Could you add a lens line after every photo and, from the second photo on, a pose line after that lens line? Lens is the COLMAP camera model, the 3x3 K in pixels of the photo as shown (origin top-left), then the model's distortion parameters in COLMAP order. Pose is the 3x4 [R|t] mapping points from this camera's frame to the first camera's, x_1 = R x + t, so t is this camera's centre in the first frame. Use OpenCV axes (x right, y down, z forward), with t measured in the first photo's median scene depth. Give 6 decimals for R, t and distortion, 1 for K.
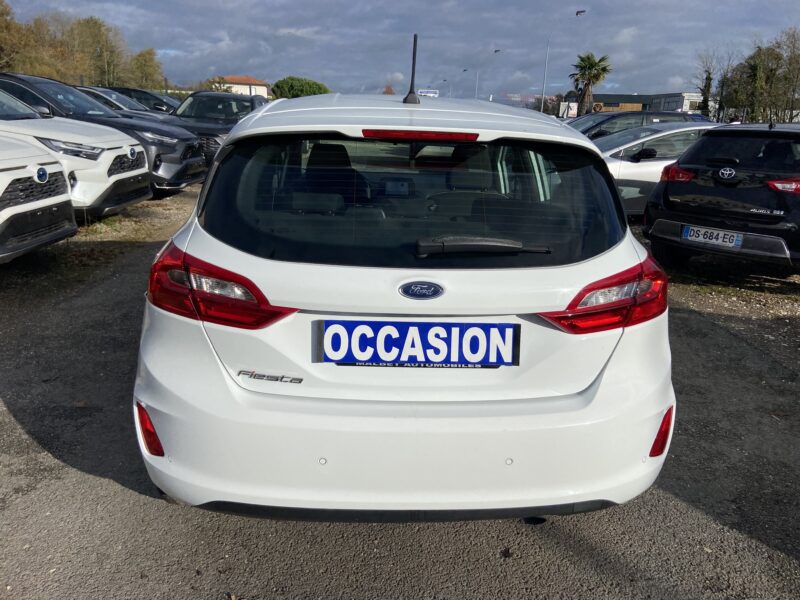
lens RADIAL K [[605.4, 0, 403.6], [0, 605.4, 302.0], [0, 0, 1]] dist [0.128715, -0.164482]
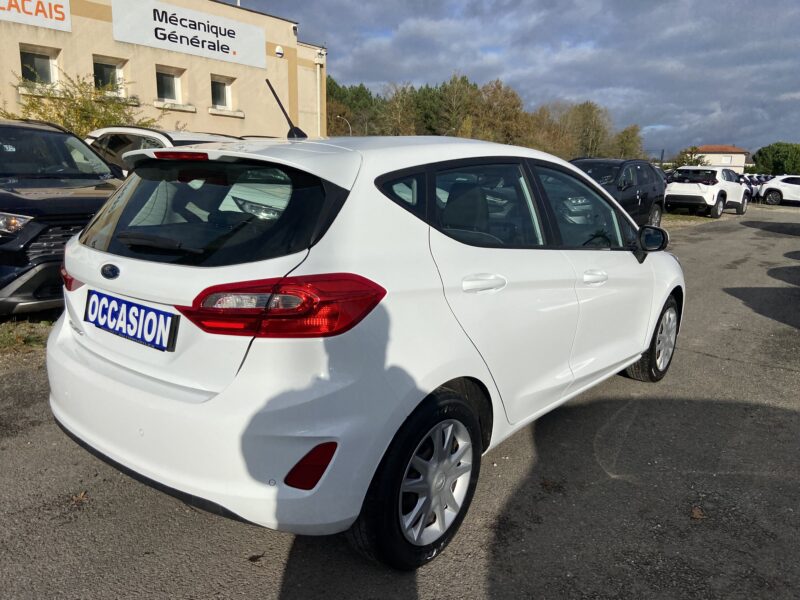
lens RADIAL K [[605.4, 0, 403.6], [0, 605.4, 302.0], [0, 0, 1]] dist [0.128715, -0.164482]
pose [[0.751119, 0.121027, -0.648979, 1.224241], [-0.191488, 0.980730, -0.038731, -0.022659], [0.631786, 0.153364, 0.759820, 0.394700]]
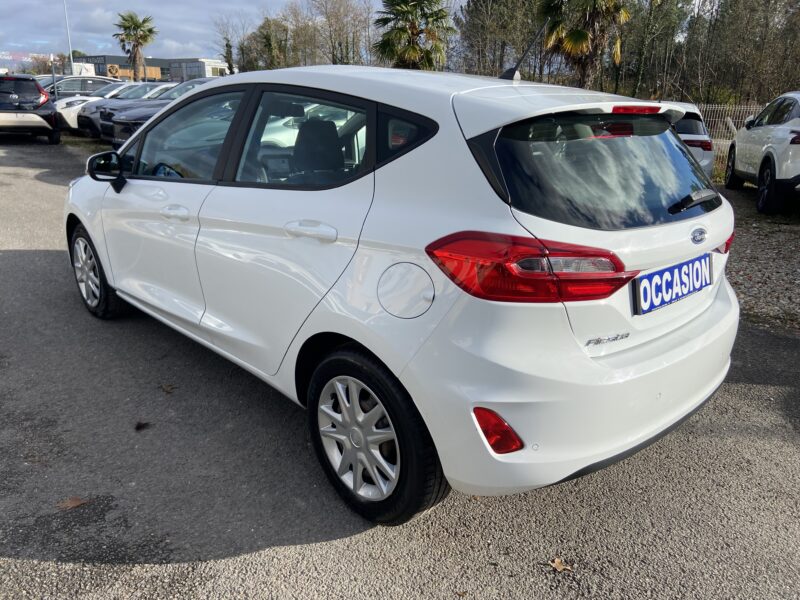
lens RADIAL K [[605.4, 0, 403.6], [0, 605.4, 302.0], [0, 0, 1]] dist [0.128715, -0.164482]
pose [[0.754567, -0.215136, 0.619956, -1.146916], [0.182855, 0.976247, 0.116217, -0.134860], [-0.630232, 0.025668, 0.775982, 0.376542]]
